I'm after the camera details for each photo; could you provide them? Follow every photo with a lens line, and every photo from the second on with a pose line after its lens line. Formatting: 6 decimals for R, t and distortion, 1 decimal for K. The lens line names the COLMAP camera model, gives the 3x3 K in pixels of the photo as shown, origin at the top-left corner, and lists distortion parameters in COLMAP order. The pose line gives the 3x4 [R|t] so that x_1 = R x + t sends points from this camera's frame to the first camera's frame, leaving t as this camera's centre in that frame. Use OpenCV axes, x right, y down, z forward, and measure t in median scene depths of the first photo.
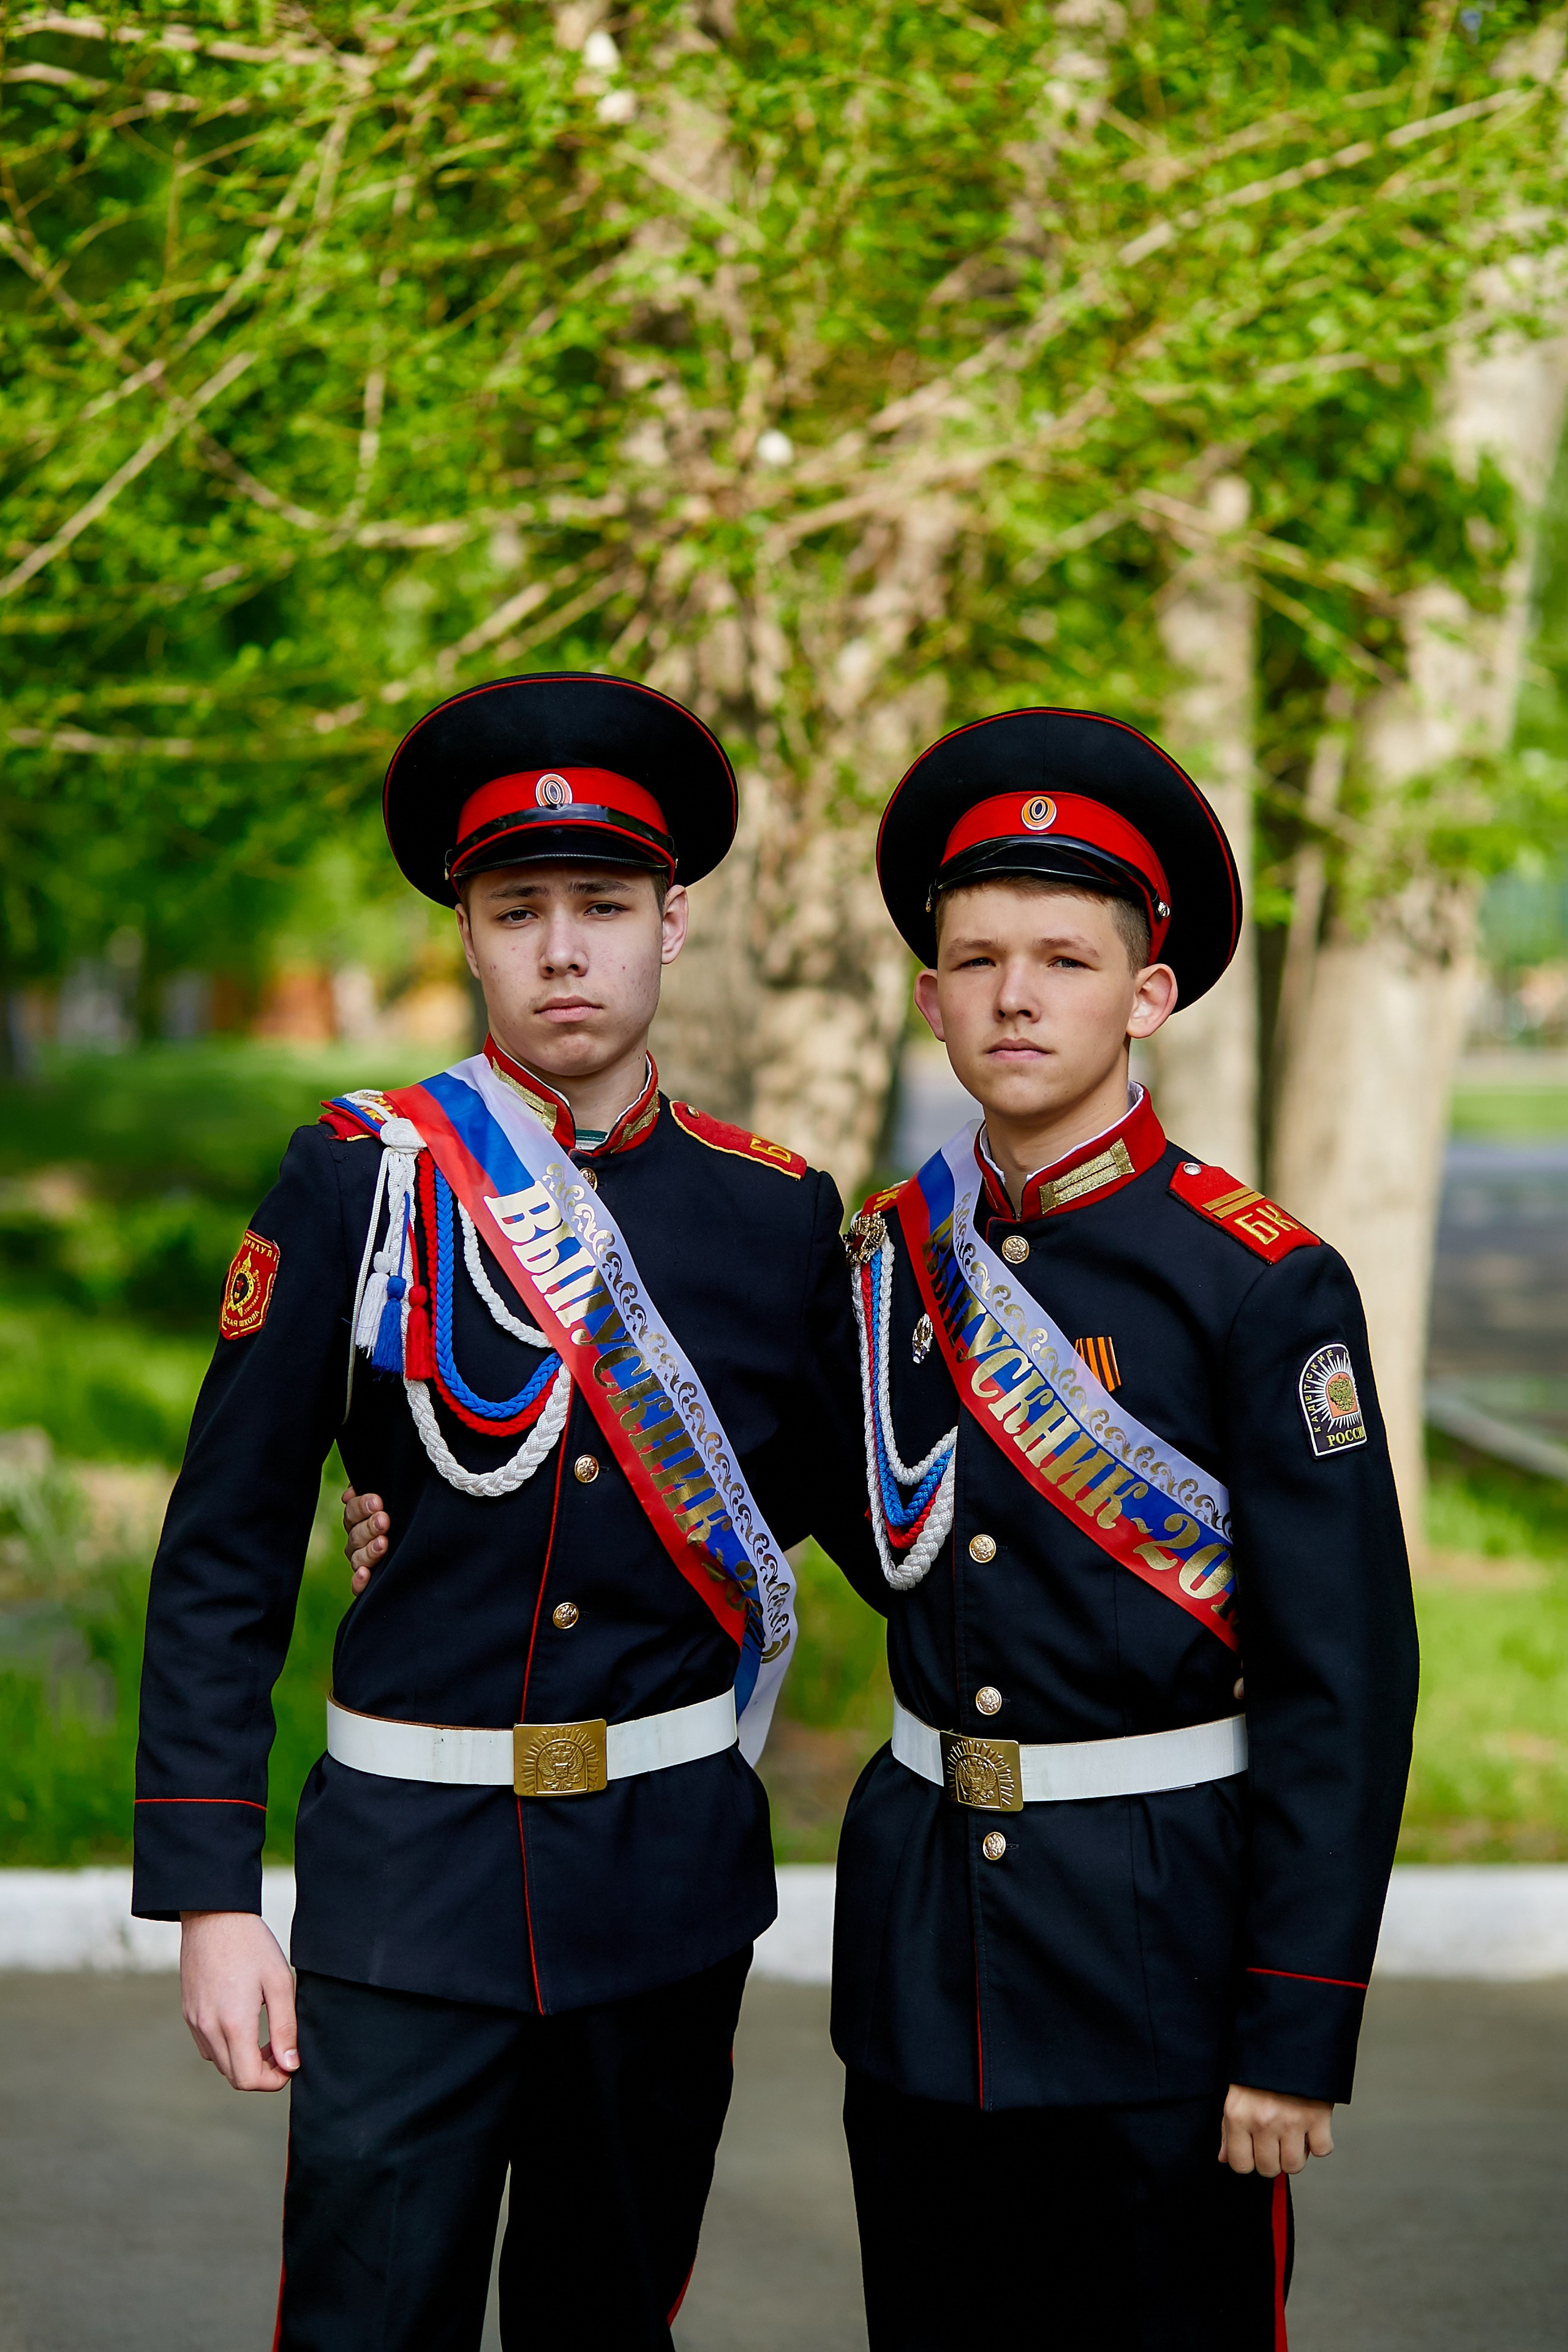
lens RADIAL K [[5778.2, 0, 784.0], [0, 5778.2, 1176.0], [0, 0, 1]] dist [-0.052271, -0.654153]
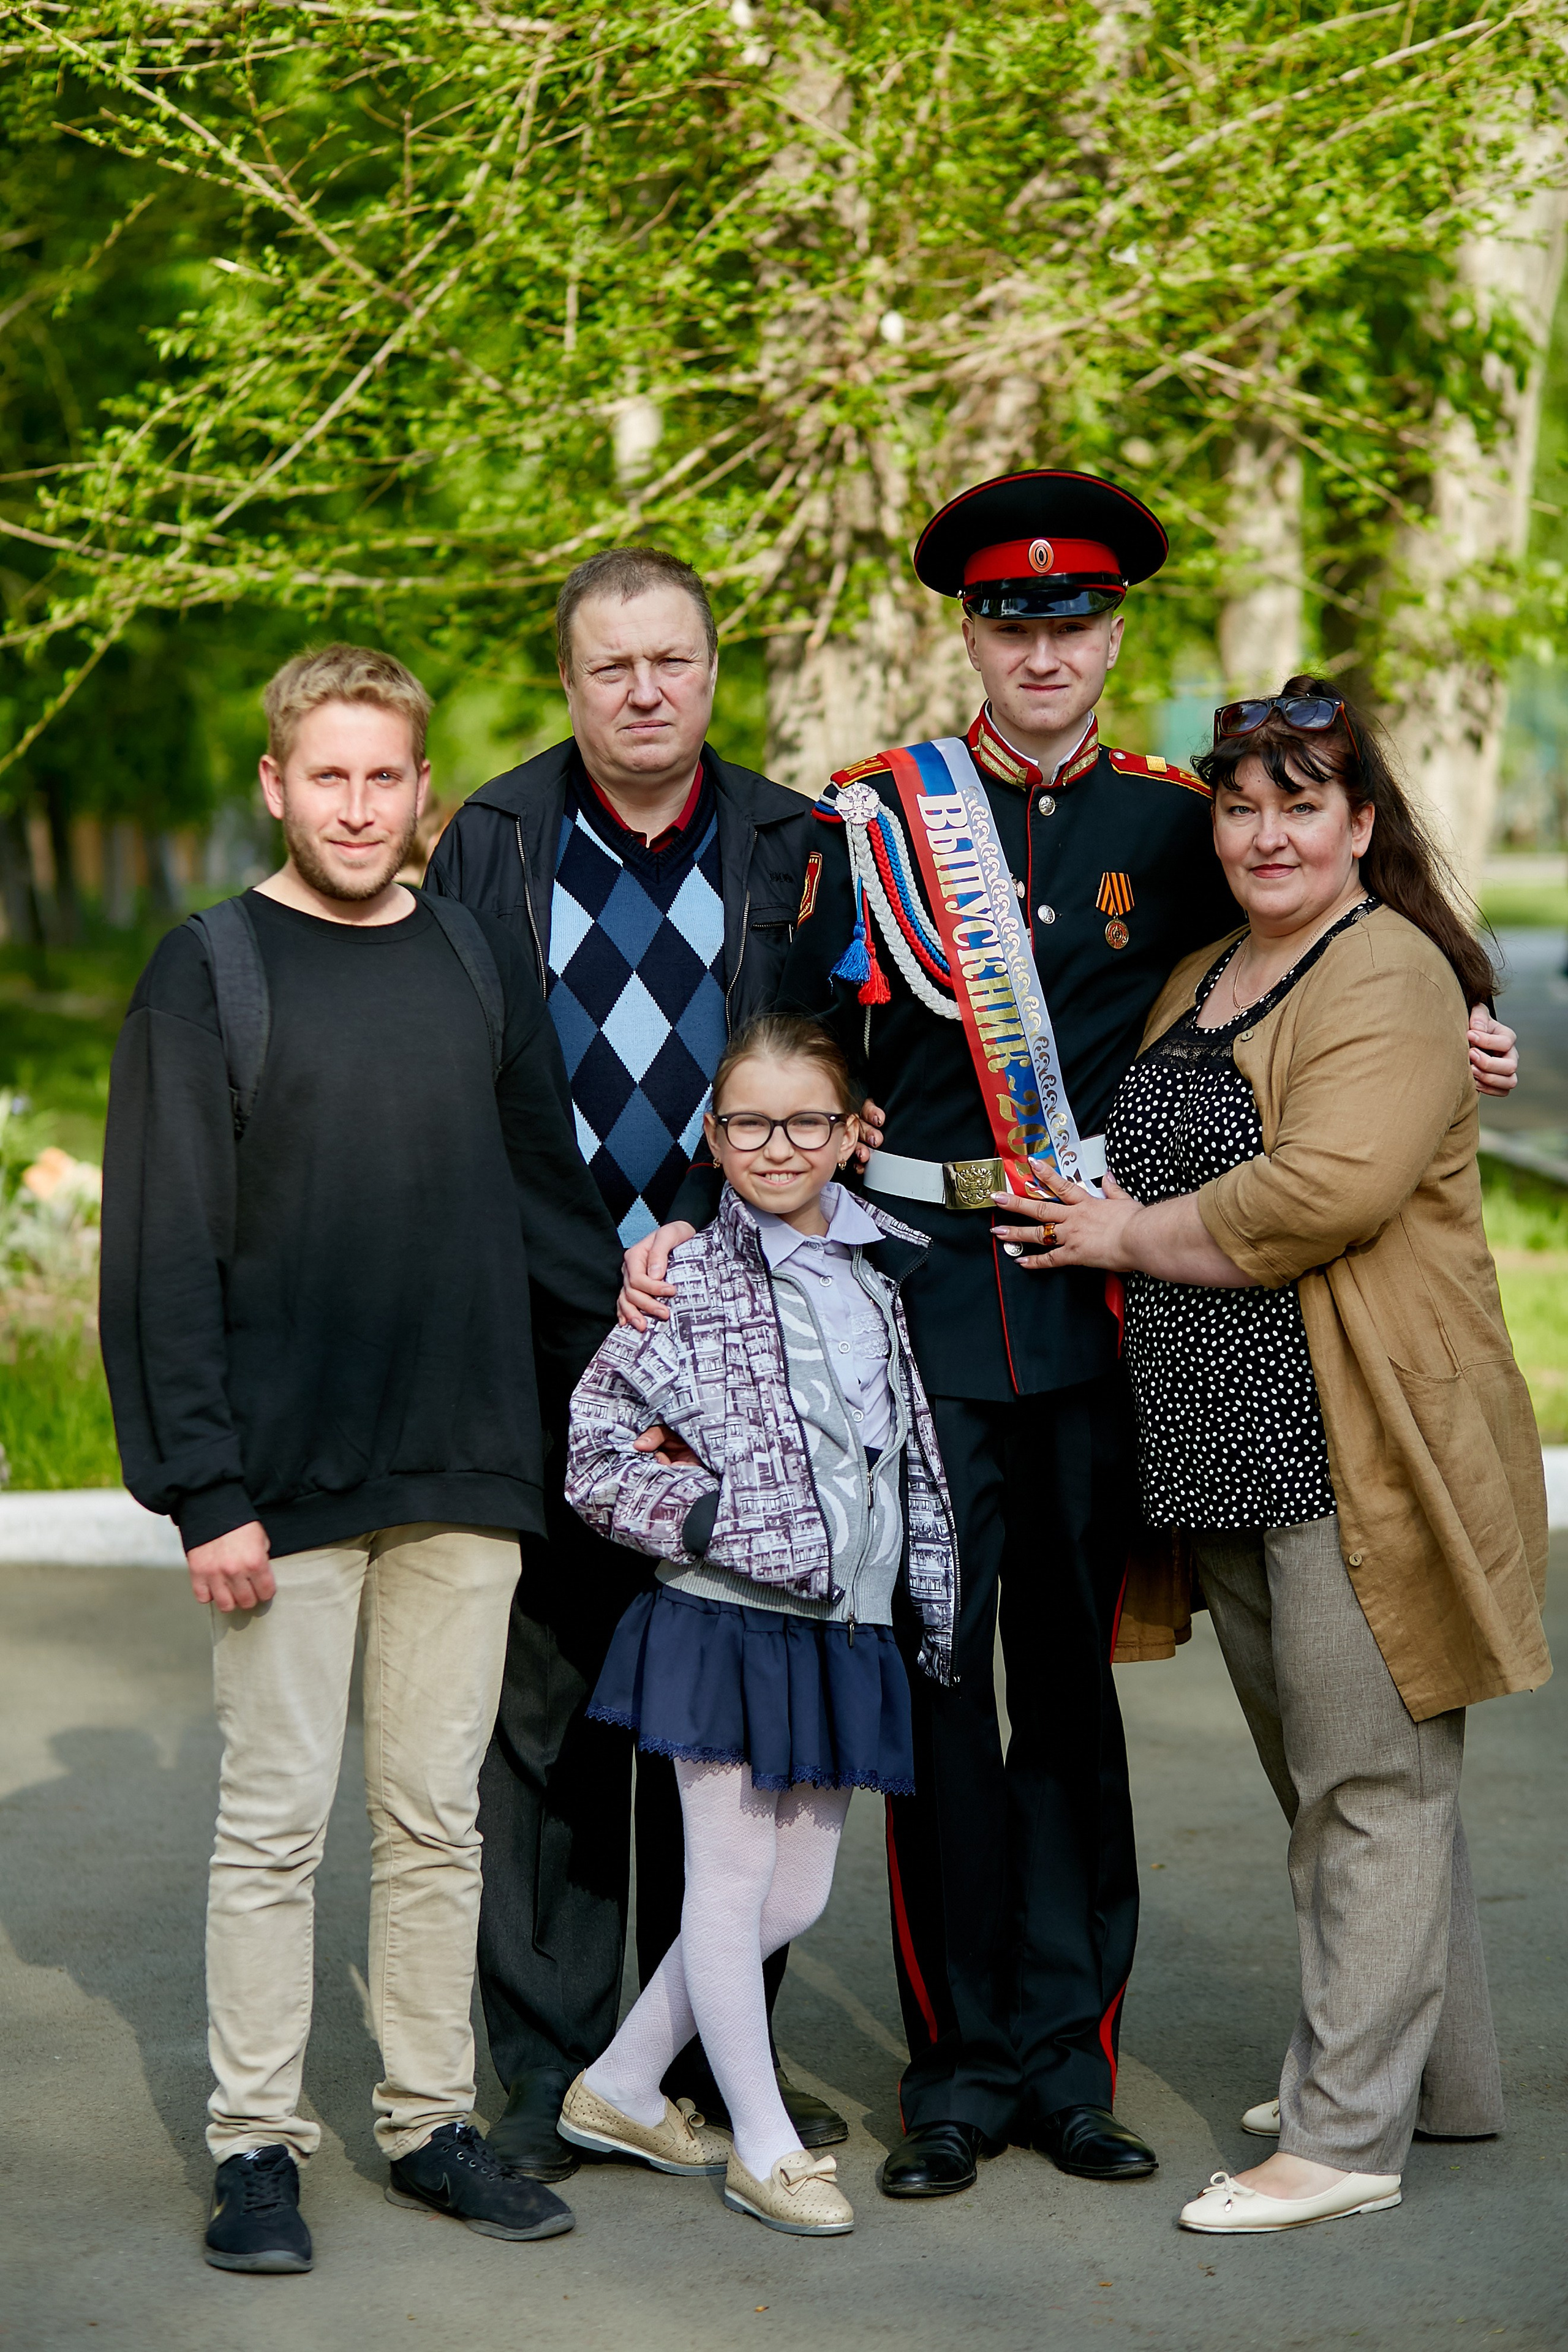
lens RADIAL K [[5778.2, 0, 784.0], [0, 5778.2, 1176.0], [0, 0, 1]] dist [-0.052271, -0.654153]
pose [[0.999179, -0.027678, -0.029587, 0.006754], [0.028519, 0.999190, 0.028397, 0.020527], [0.028777, -0.029218, 0.999159, -0.246011]]
